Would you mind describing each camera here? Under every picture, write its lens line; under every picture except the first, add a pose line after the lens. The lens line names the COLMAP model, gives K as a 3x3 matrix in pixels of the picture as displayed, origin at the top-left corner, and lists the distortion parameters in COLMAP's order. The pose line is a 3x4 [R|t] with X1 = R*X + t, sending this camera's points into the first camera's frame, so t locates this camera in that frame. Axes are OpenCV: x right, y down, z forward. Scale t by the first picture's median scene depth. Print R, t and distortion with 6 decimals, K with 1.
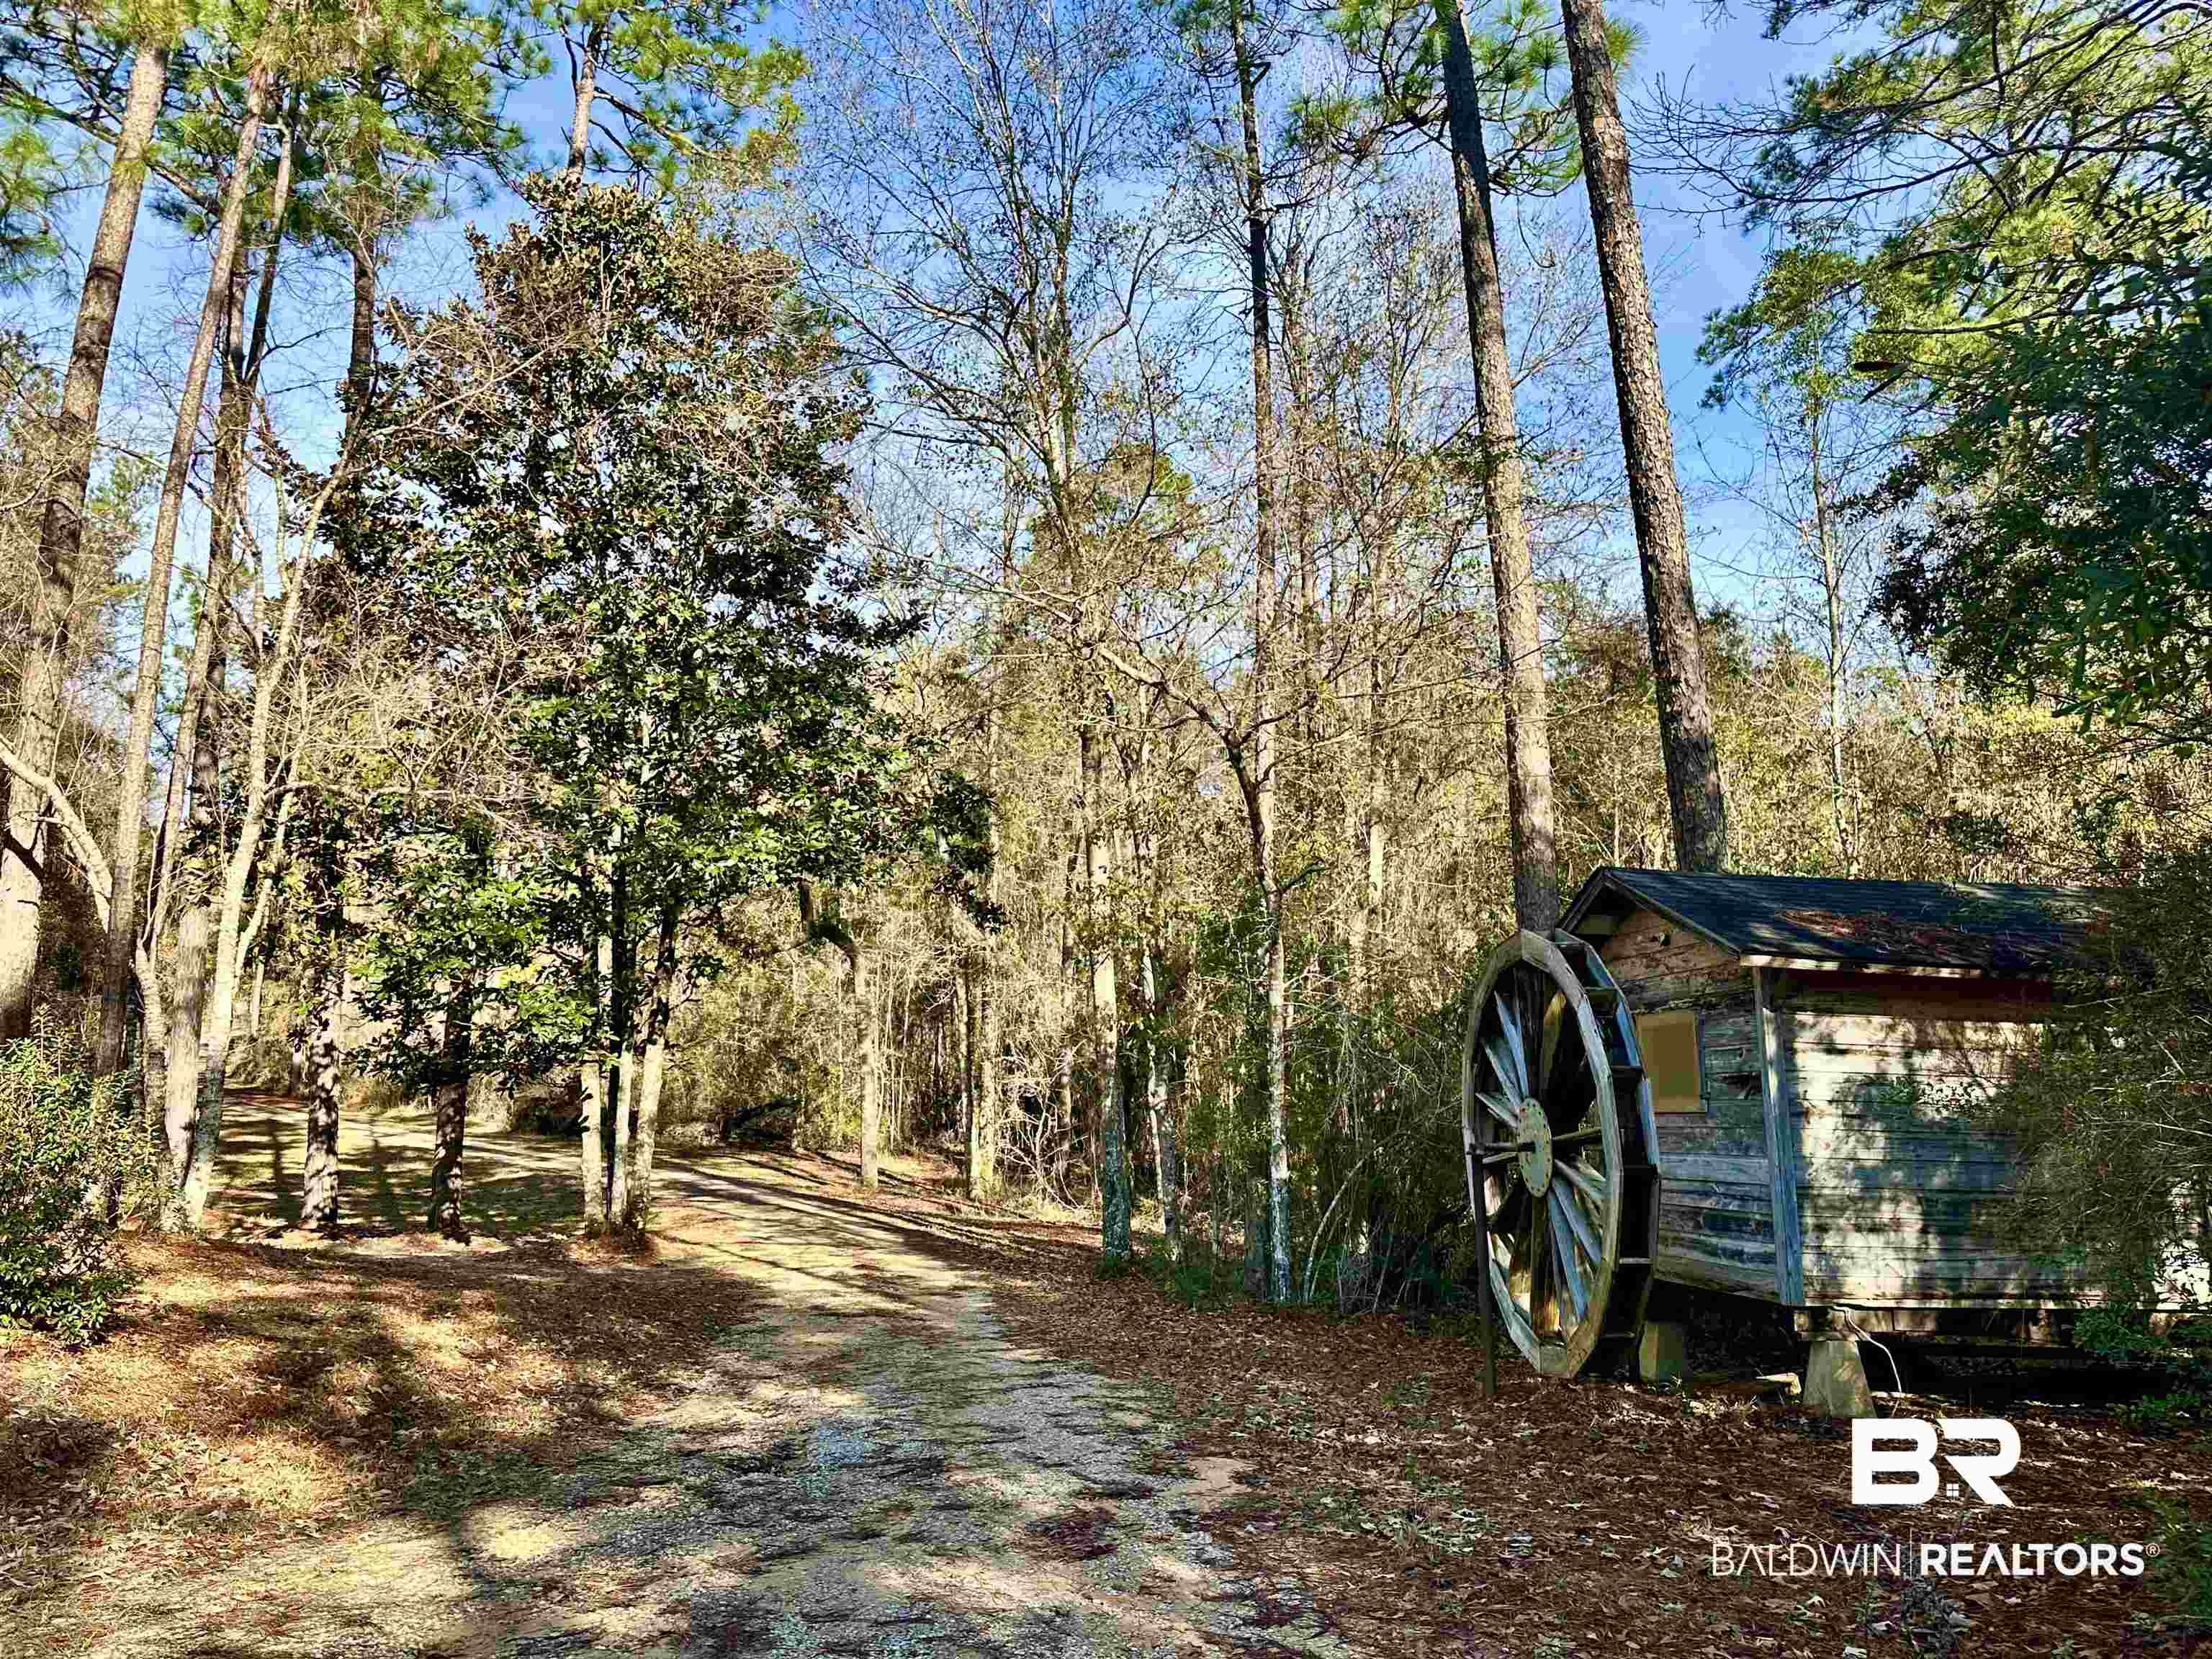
lens RADIAL K [[1532.3, 0, 1106.0], [0, 1532.3, 829.5], [0, 0, 1]] dist [-0.051226, 0.000301]
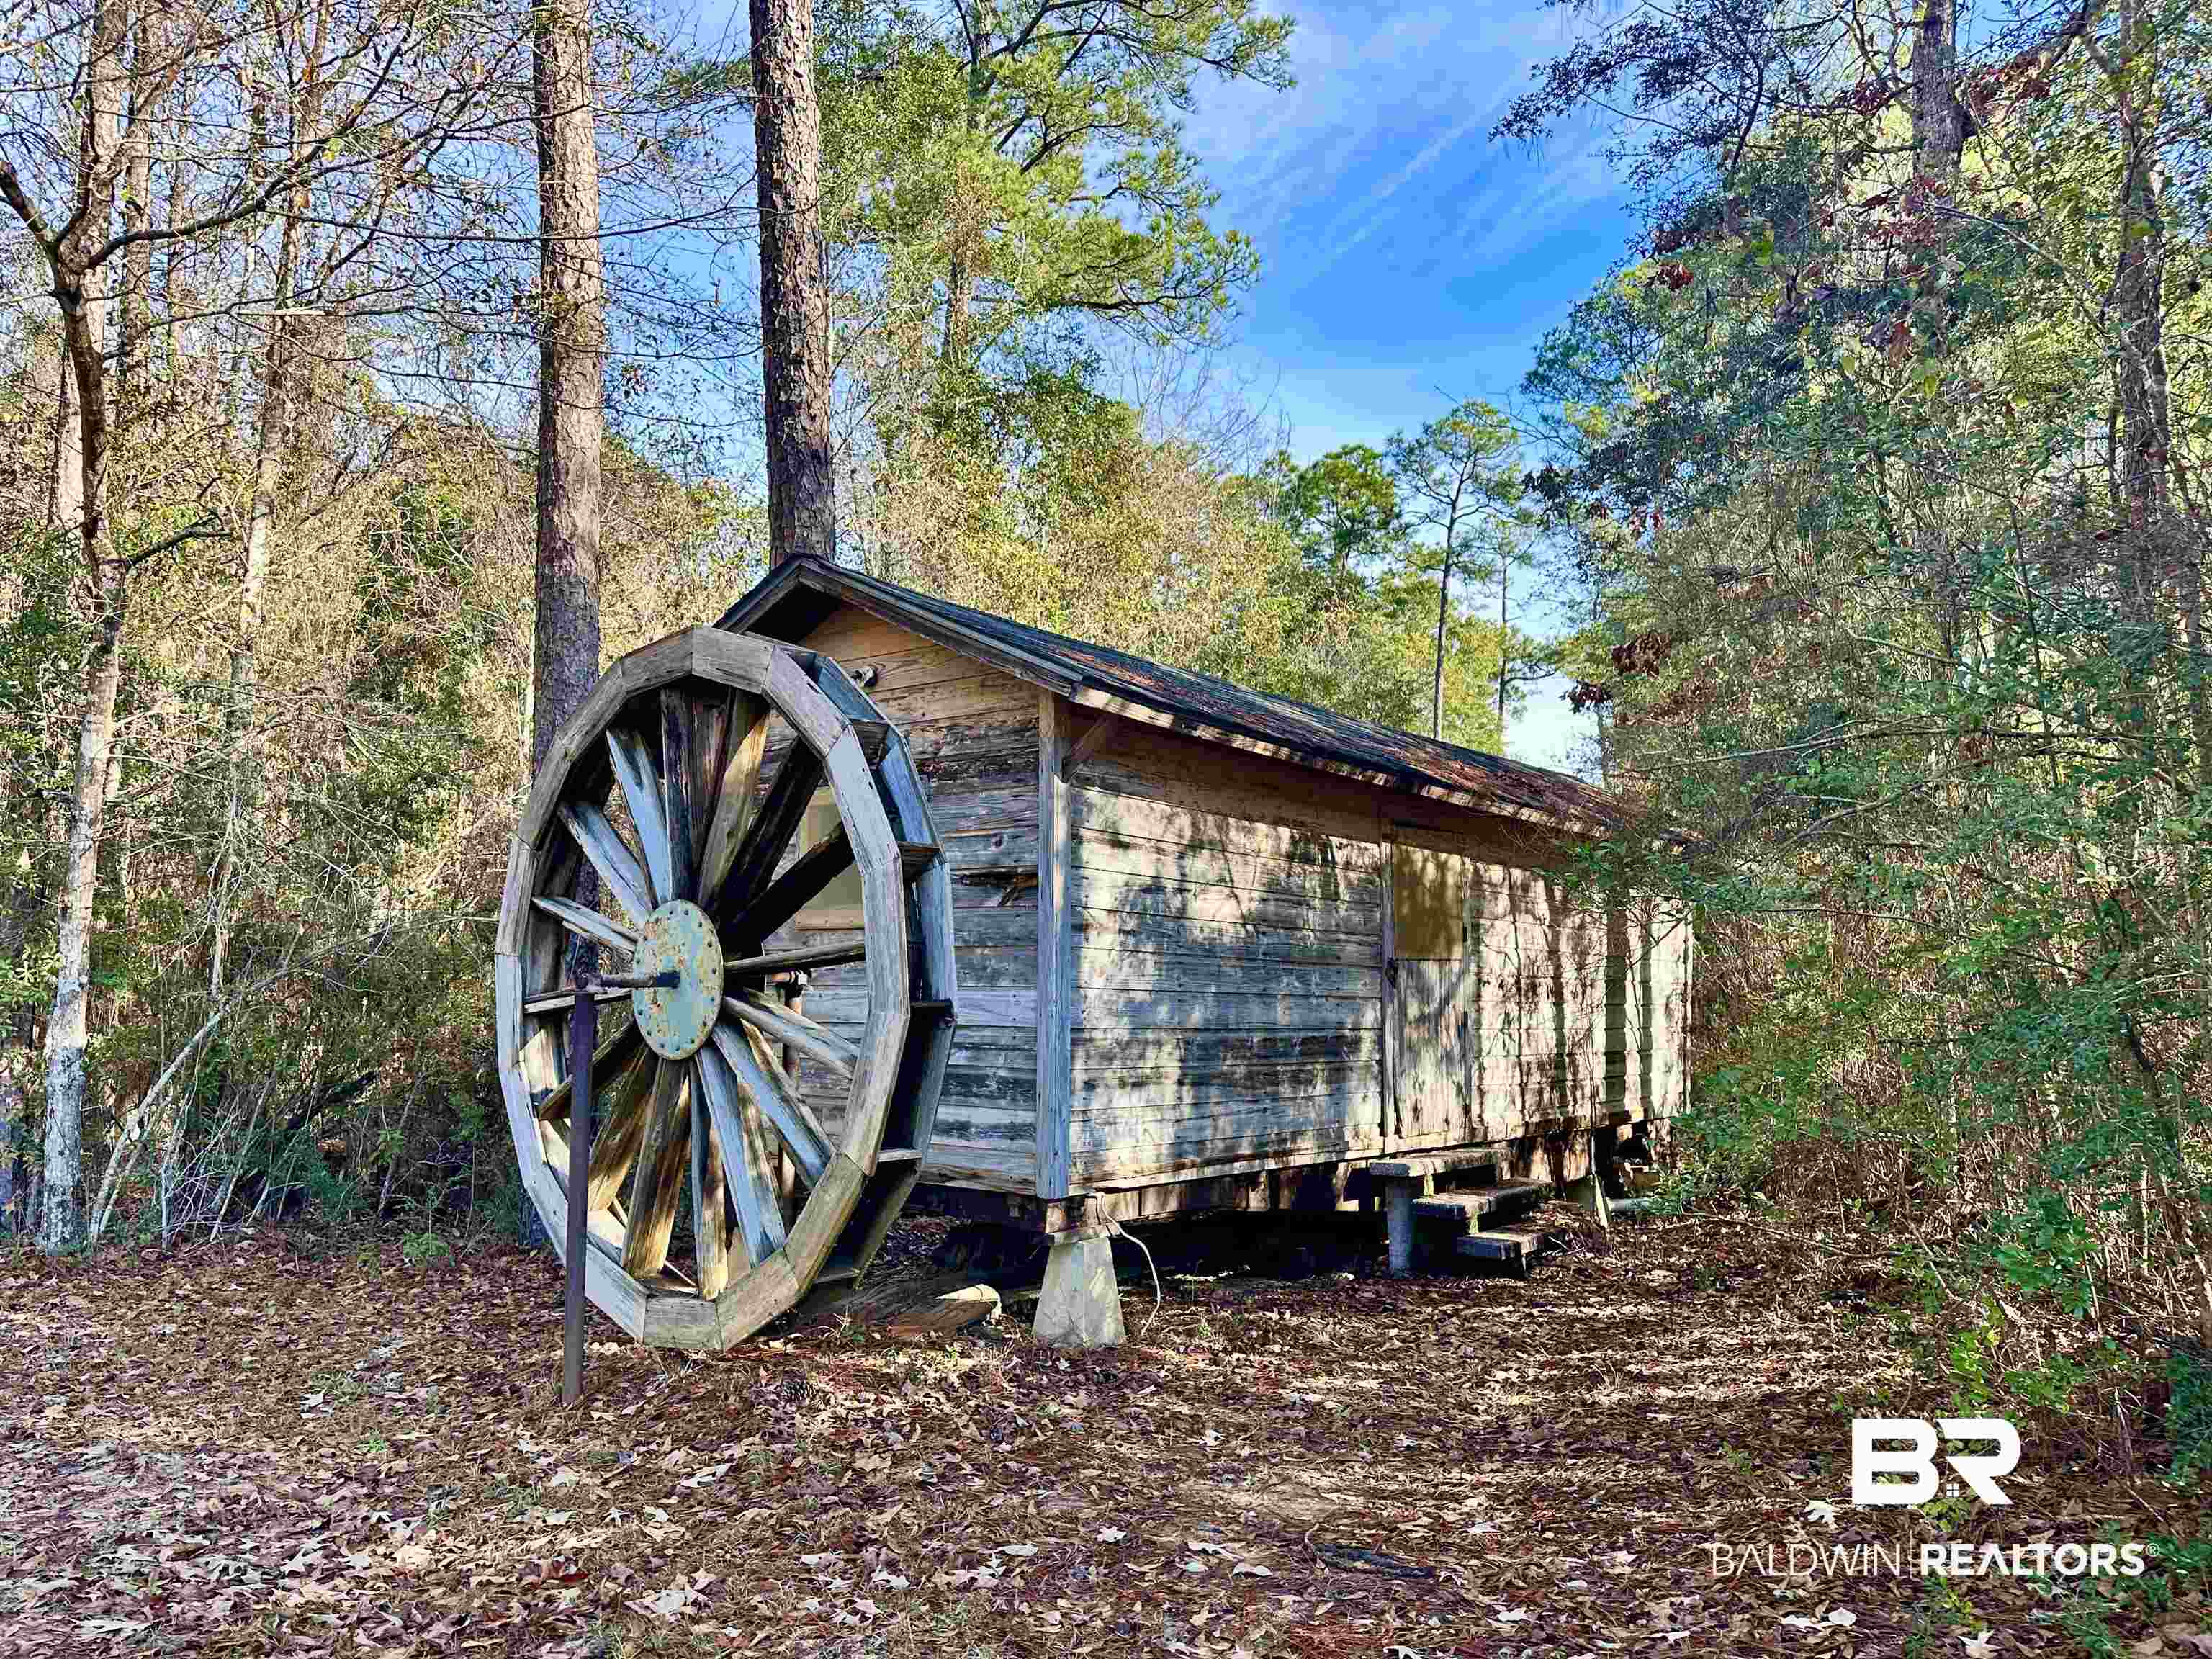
lens RADIAL K [[1525.6, 0, 1106.0], [0, 1525.6, 829.5], [0, 0, 1]] dist [0.083012, -0.142641]
pose [[0.713949, 0.055526, 0.697992, -0.037017], [-0.122201, 0.991433, 0.046126, 0.106175], [-0.689451, -0.118227, 0.714618, 0.477961]]
